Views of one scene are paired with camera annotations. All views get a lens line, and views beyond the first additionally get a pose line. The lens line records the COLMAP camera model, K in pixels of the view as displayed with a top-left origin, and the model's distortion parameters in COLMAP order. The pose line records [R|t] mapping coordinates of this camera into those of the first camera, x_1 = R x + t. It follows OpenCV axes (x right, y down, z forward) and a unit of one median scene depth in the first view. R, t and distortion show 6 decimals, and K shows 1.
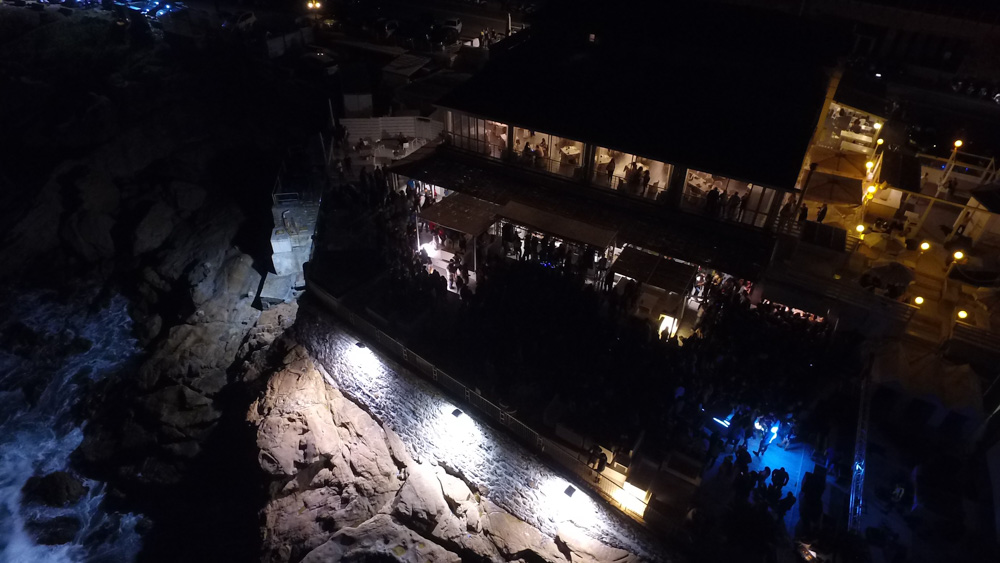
lens RADIAL K [[584.2, 0, 500.0], [0, 584.2, 281.5], [0, 0, 1]] dist [-0.001539, 0.012635]
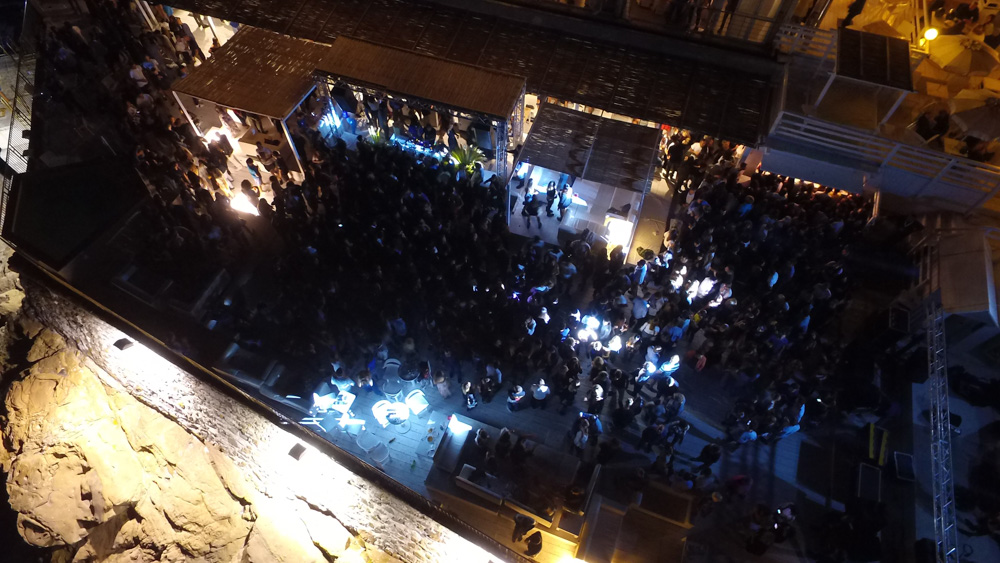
lens RADIAL K [[584.2, 0, 500.0], [0, 584.2, 281.5], [0, 0, 1]] dist [-0.001539, 0.012635]
pose [[0.982626, -0.163262, 0.088271, 0.098291], [0.121594, 0.925614, 0.358404, -0.118396], [-0.140219, -0.341444, 0.929384, 0.414547]]
